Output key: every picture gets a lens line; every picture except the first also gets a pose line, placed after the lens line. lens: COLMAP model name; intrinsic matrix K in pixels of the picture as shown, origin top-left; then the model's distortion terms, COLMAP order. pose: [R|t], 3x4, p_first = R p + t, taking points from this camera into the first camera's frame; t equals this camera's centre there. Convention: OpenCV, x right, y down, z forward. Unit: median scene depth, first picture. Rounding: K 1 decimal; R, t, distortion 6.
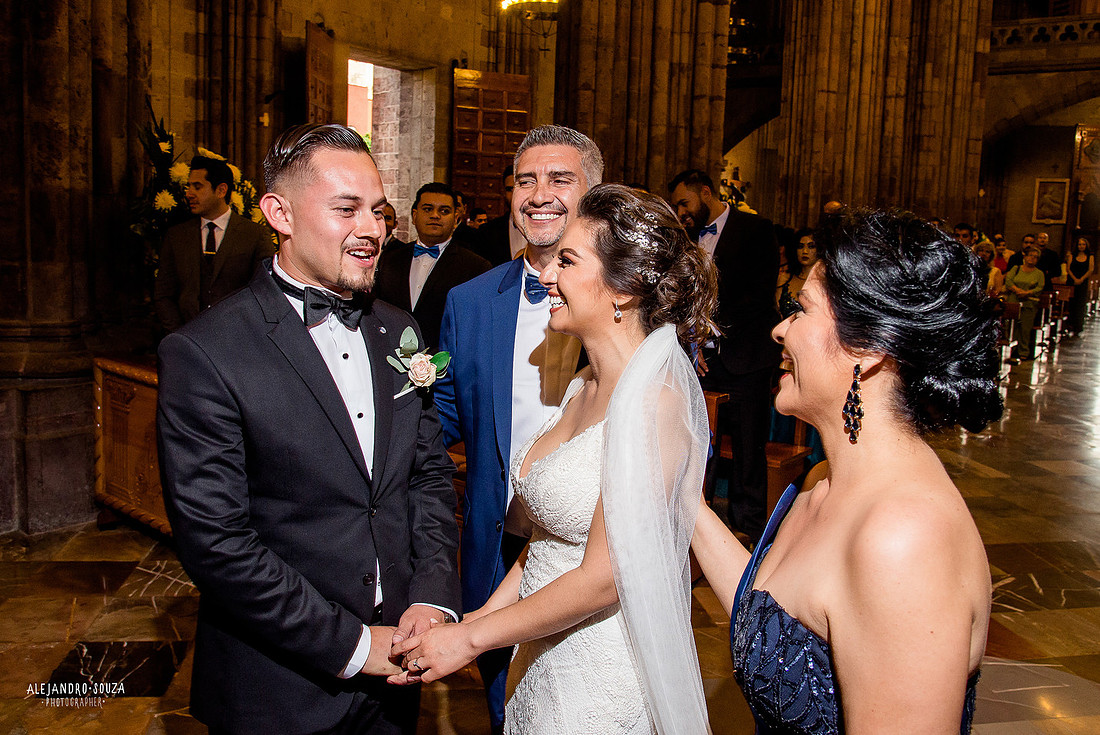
lens RADIAL K [[945.3, 0, 540.3], [0, 945.3, 361.2], [0, 0, 1]] dist [-0.082958, 0.053224]
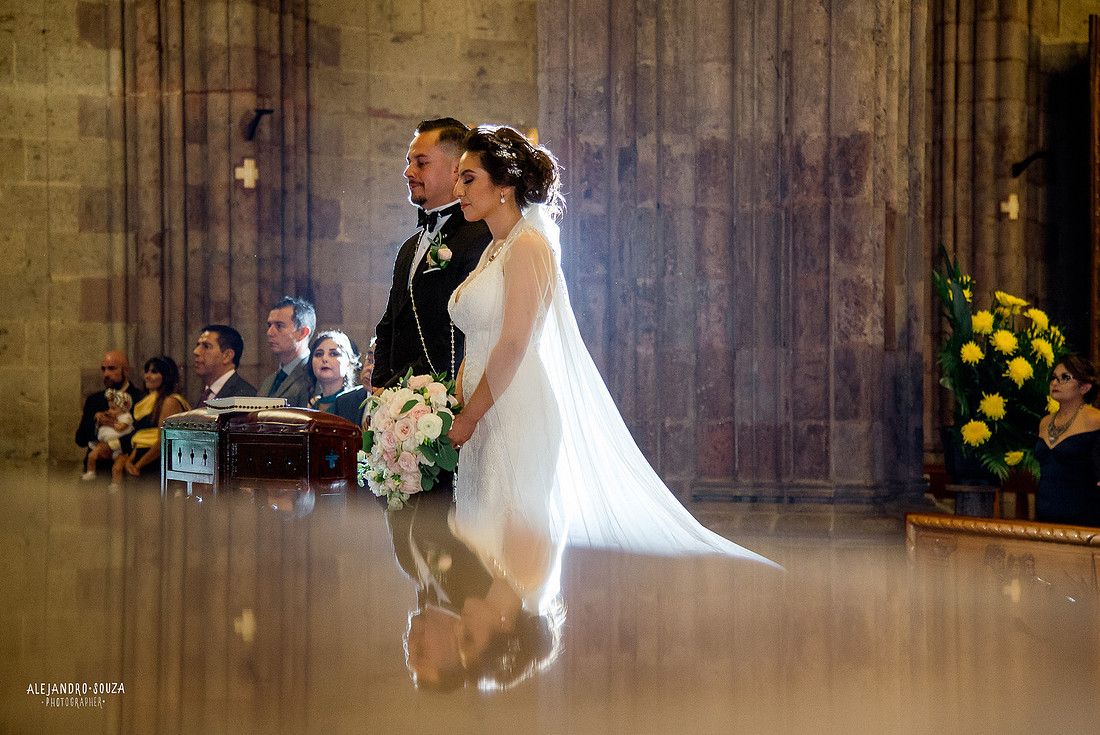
lens RADIAL K [[2333.6, 0, 548.2], [0, 2333.6, 364.8], [0, 0, 1]] dist [0.354253, 0.000000]
pose [[0.896712, -0.047420, -0.440067, 0.257323], [-0.025740, 0.986975, -0.158804, 0.225762], [0.441865, 0.153729, 0.883811, -1.275016]]
